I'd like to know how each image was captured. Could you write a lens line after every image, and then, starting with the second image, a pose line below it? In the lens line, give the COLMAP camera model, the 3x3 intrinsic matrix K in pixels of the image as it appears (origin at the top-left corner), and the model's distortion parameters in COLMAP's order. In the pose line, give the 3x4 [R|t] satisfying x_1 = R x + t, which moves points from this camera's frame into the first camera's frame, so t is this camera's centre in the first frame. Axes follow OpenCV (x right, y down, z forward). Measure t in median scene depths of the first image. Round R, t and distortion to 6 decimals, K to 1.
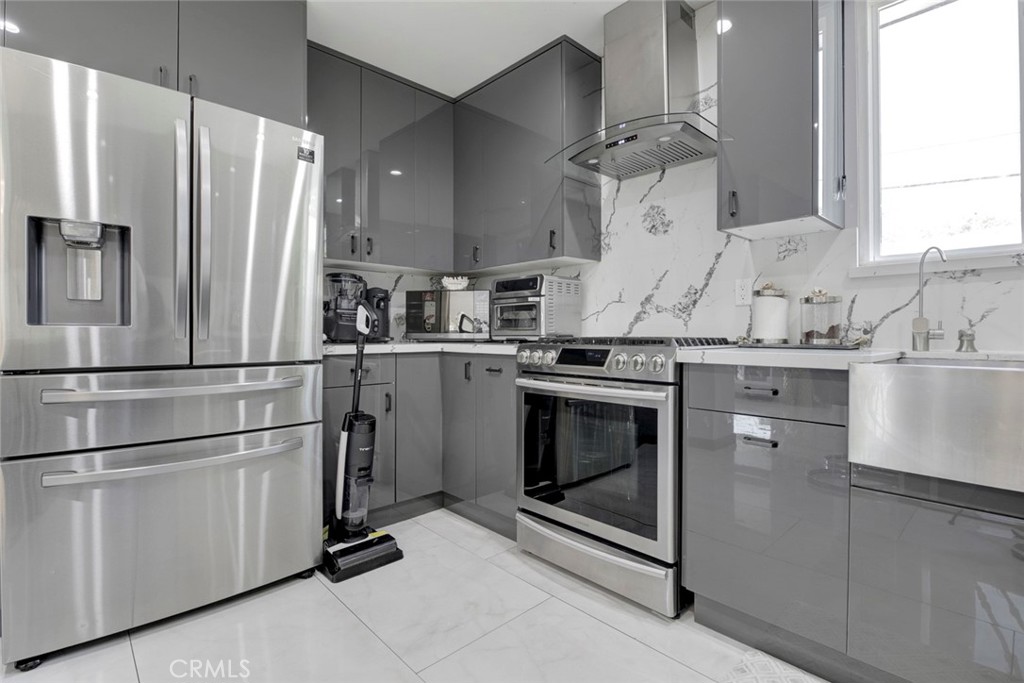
lens RADIAL K [[480.8, 0, 512.5], [0, 480.8, 337.8], [0, 0, 1]] dist [0.007394, -0.002726]
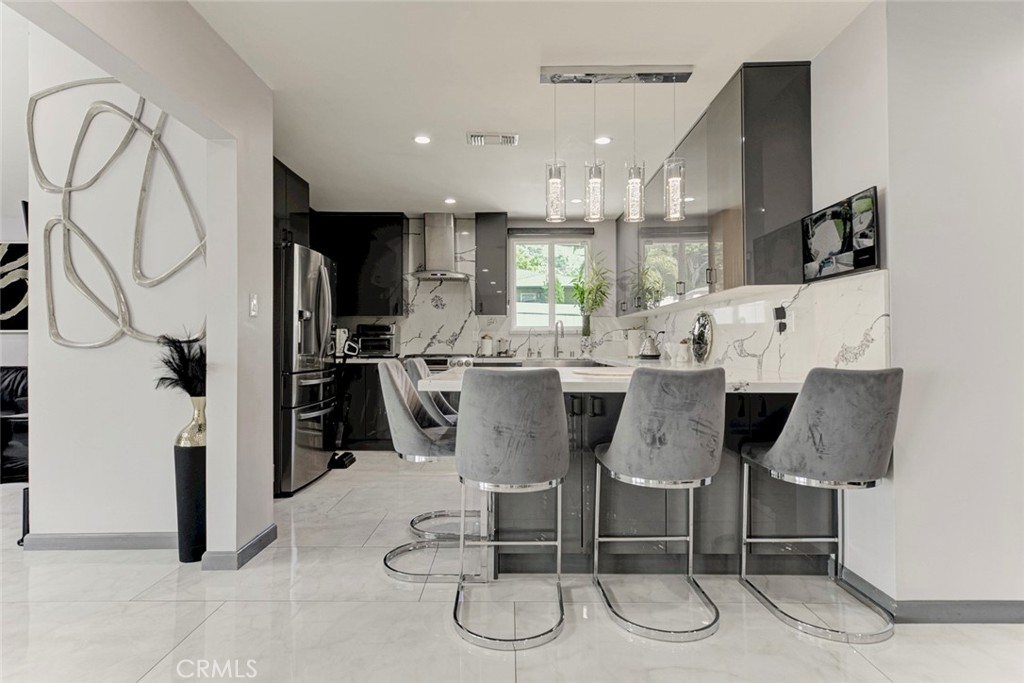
lens RADIAL K [[586.6, 0, 509.8], [0, 586.6, 339.3], [0, 0, 1]] dist [-0.000465, 0.001032]
pose [[0.711177, 0.001629, 0.703011, -1.296101], [0.009888, 0.999875, -0.012320, -0.030621], [-0.702944, 0.015713, 0.711072, -1.107954]]
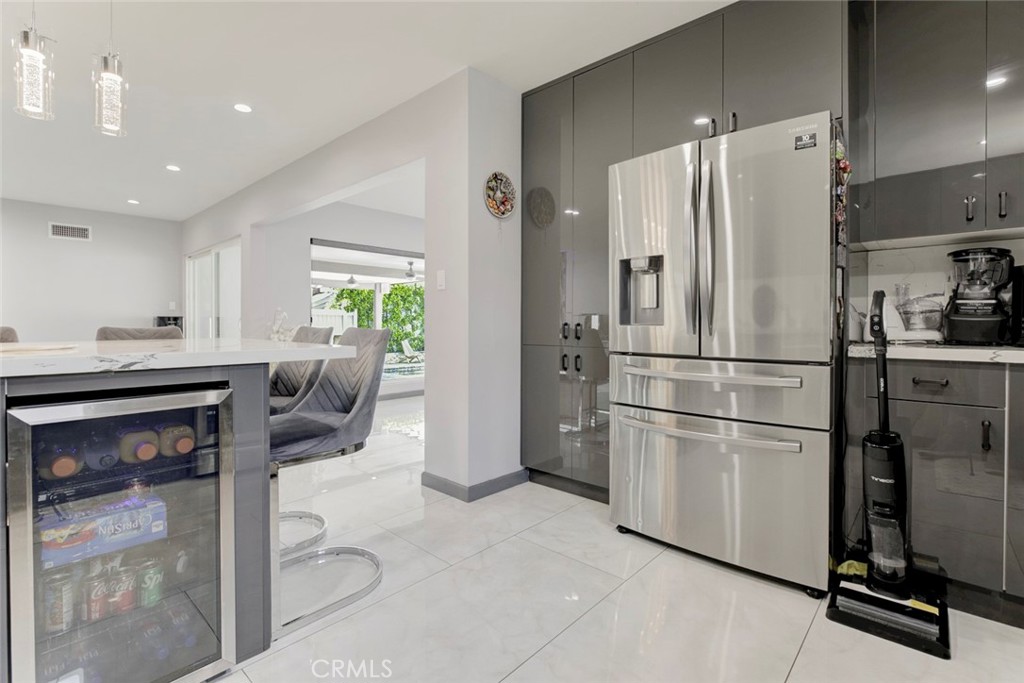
lens RADIAL K [[480.8, 0, 515.0], [0, 480.8, 332.9], [0, 0, 1]] dist [0.007394, -0.002726]
pose [[0.090715, 0.009958, -0.995827, 0.534283], [-0.014592, 0.999856, 0.008669, -0.007653], [0.995770, 0.013745, 0.090847, 0.420565]]
